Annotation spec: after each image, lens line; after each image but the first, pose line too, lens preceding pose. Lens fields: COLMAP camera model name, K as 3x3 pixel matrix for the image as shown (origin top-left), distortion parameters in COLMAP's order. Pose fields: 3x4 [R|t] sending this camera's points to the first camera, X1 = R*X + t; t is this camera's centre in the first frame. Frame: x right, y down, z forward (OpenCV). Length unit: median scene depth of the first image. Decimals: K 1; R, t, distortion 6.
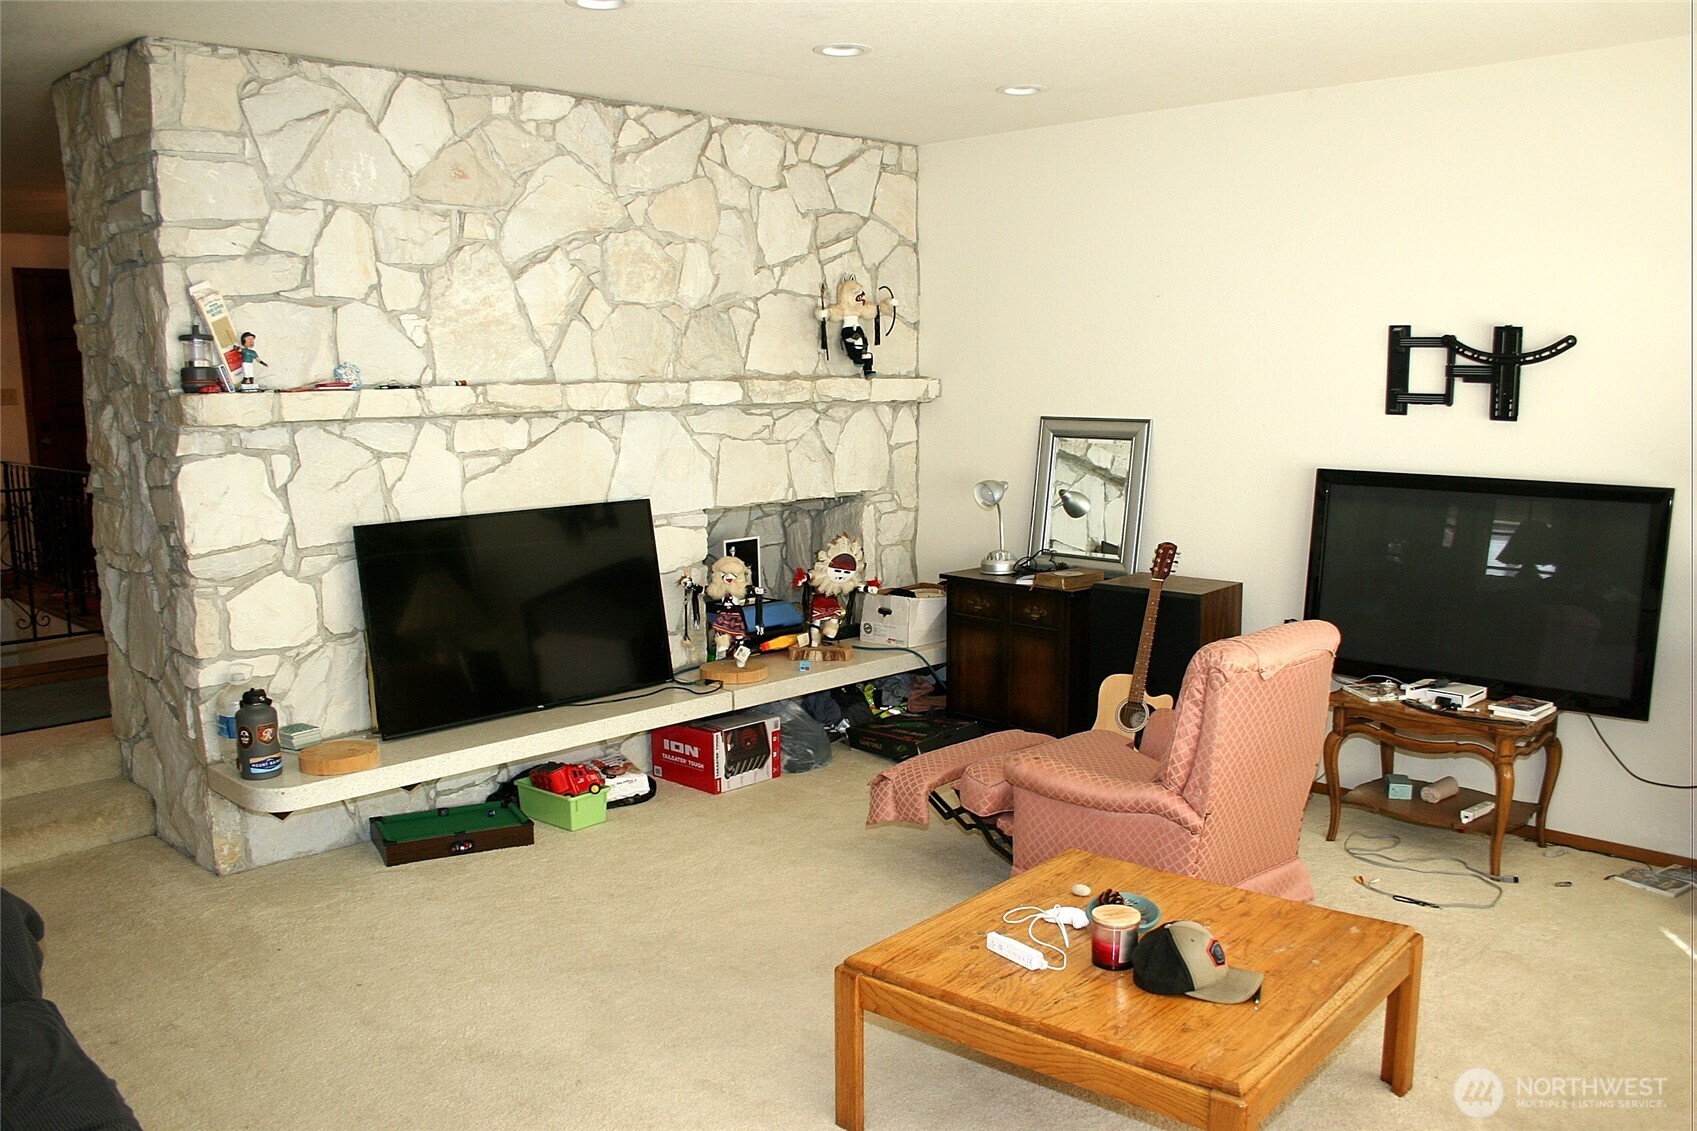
lens RADIAL K [[1382.1, 0, 848.5], [0, 1382.1, 565.5], [0, 0, 1]] dist [-0.041370, 0.002959]
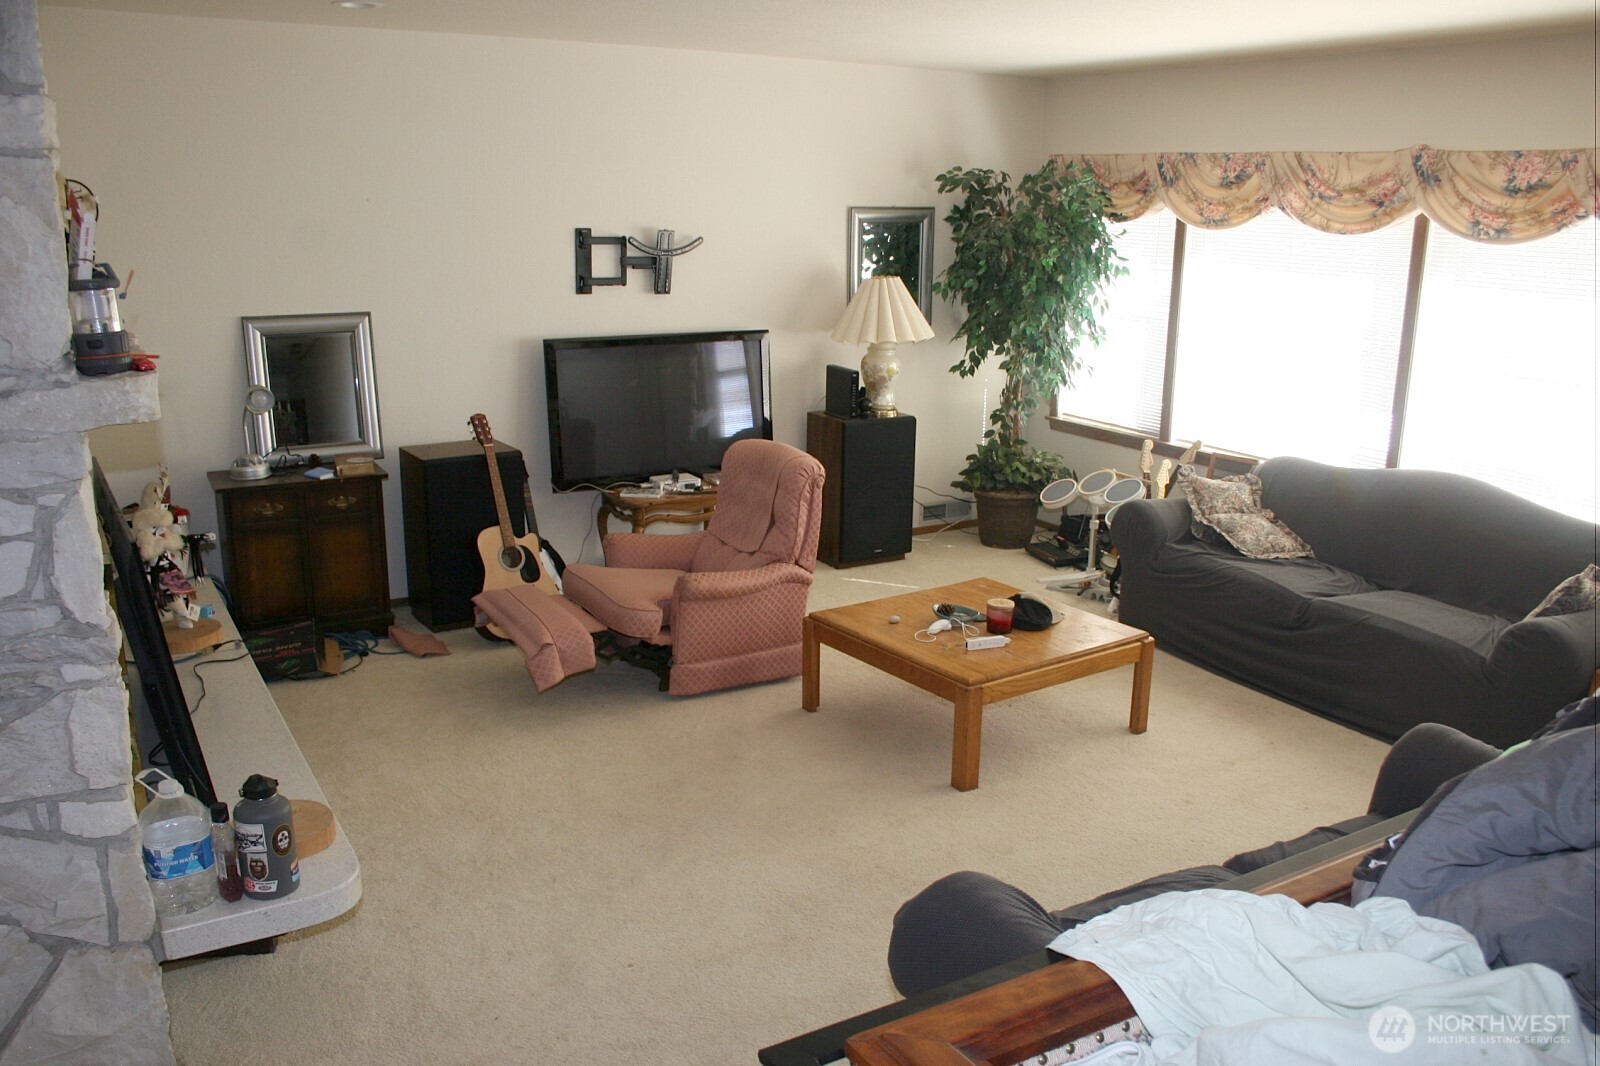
lens RADIAL K [[1303.1, 0, 800.0], [0, 1303.1, 533.0], [0, 0, 1]] dist [-0.041370, 0.002959]
pose [[0.301196, -0.231875, 0.924940, -0.800903], [0.132073, 0.970780, 0.200359, -0.112340], [-0.944372, 0.061813, 0.323019, 0.403343]]
